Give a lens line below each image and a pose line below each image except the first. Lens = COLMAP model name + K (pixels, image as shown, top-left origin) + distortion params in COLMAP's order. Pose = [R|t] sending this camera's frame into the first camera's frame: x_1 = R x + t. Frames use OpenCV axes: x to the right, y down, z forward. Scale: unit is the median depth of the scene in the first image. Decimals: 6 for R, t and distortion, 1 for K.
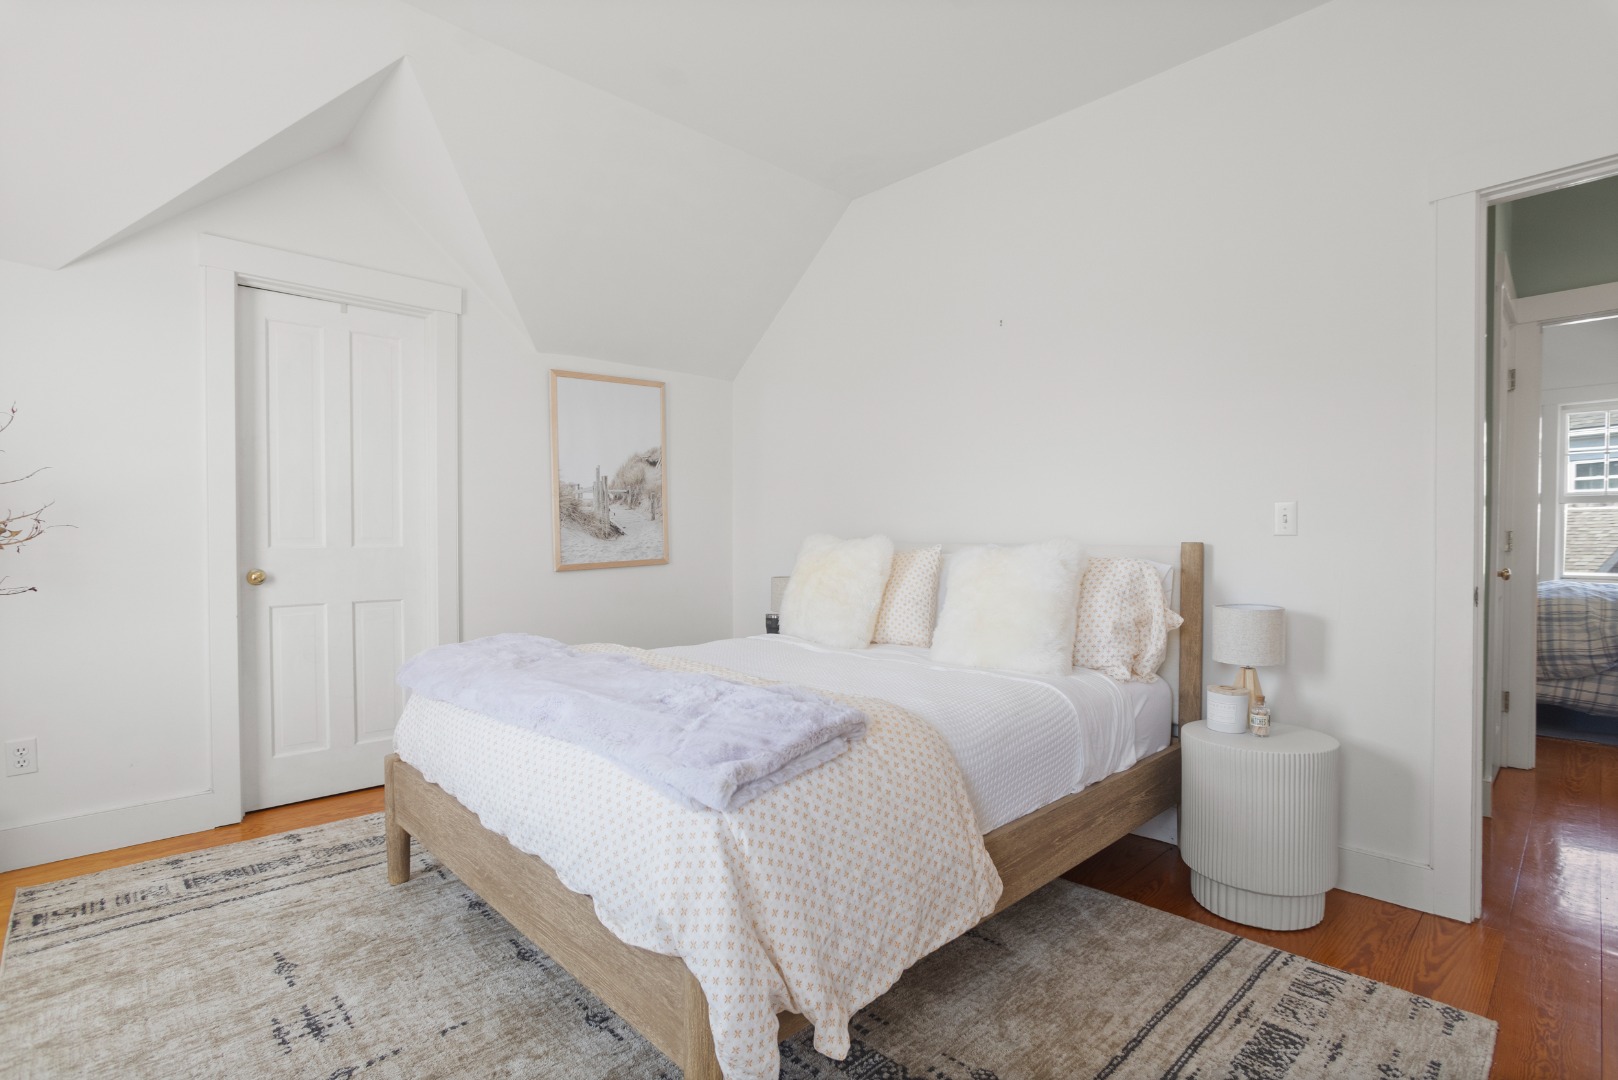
lens RADIAL K [[795.5, 0, 804.7], [0, 795.5, 552.0], [0, 0, 1]] dist [-0.066650, 0.043574]
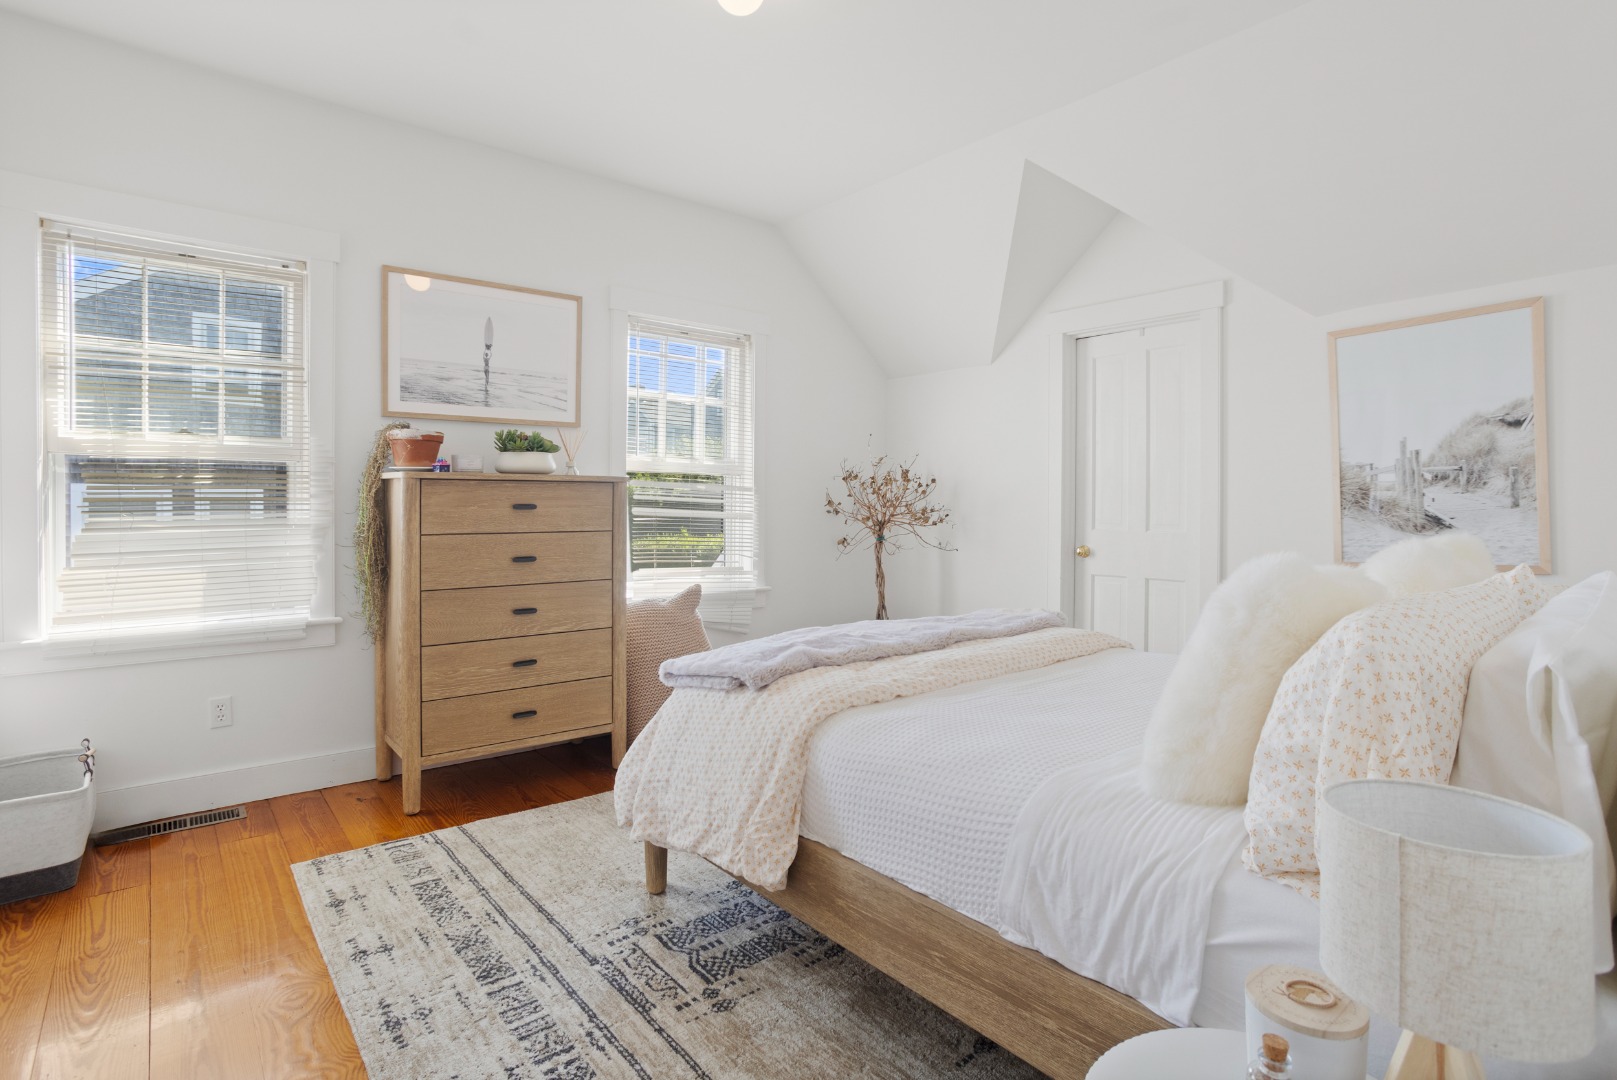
lens RADIAL K [[795.0, 0, 804.2], [0, 795.0, 552.0], [0, 0, 1]] dist [-0.066650, 0.043574]
pose [[-0.072395, 0.061246, -0.995494, 0.536200], [-0.020089, 0.997821, 0.062850, -0.032885], [0.997174, 0.024549, -0.071007, 0.462546]]
